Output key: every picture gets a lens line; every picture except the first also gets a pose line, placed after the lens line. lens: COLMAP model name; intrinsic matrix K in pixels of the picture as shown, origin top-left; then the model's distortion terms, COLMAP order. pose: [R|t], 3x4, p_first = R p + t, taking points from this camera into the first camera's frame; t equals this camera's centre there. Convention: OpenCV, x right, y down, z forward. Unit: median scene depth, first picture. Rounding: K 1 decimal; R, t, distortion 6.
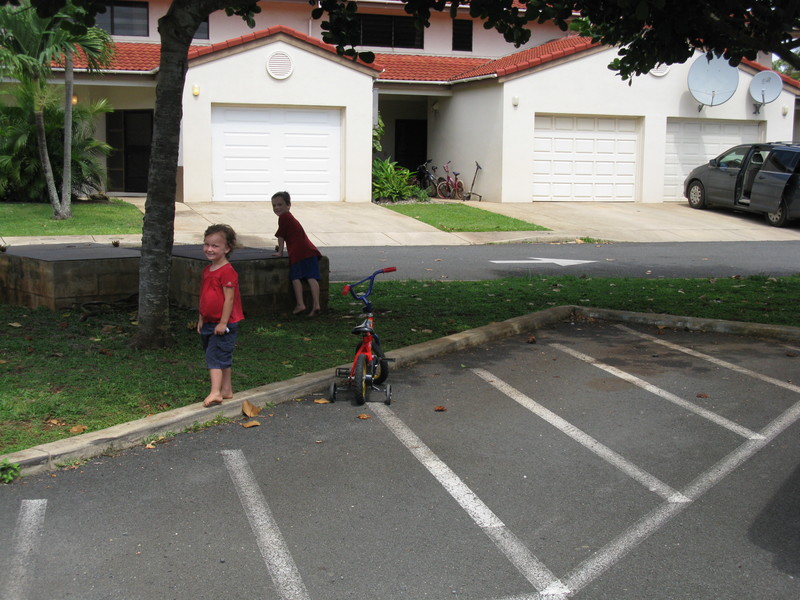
lens RADIAL K [[1179.9, 0, 400.0], [0, 1179.9, 300.0], [0, 0, 1]] dist [0.009709, -0.044483]
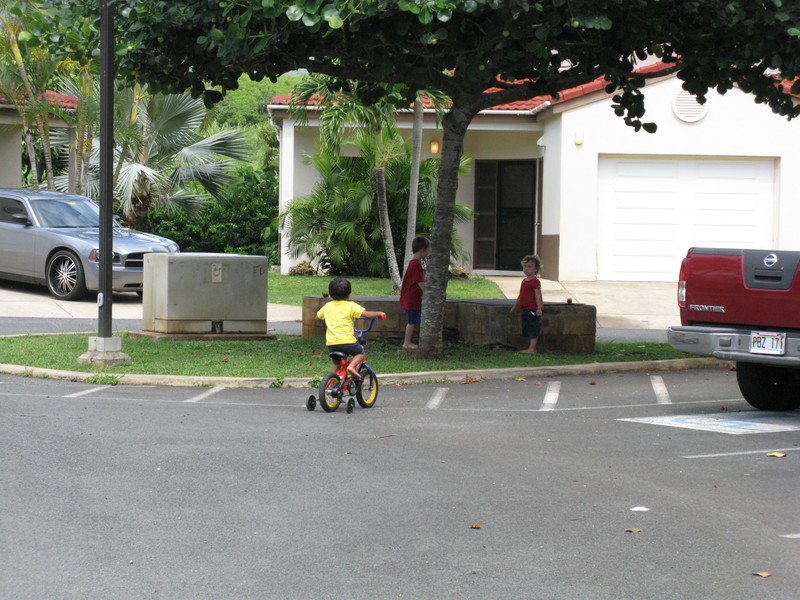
lens RADIAL K [[2410.0, 0, 400.0], [0, 2410.0, 300.0], [0, 0, 1]] dist [-0.146024, -0.637369]
pose [[0.954242, 0.015876, -0.298613, 0.213881], [-0.043035, 0.995485, -0.084597, 0.076655], [0.295922, 0.093577, 0.950617, -0.599422]]
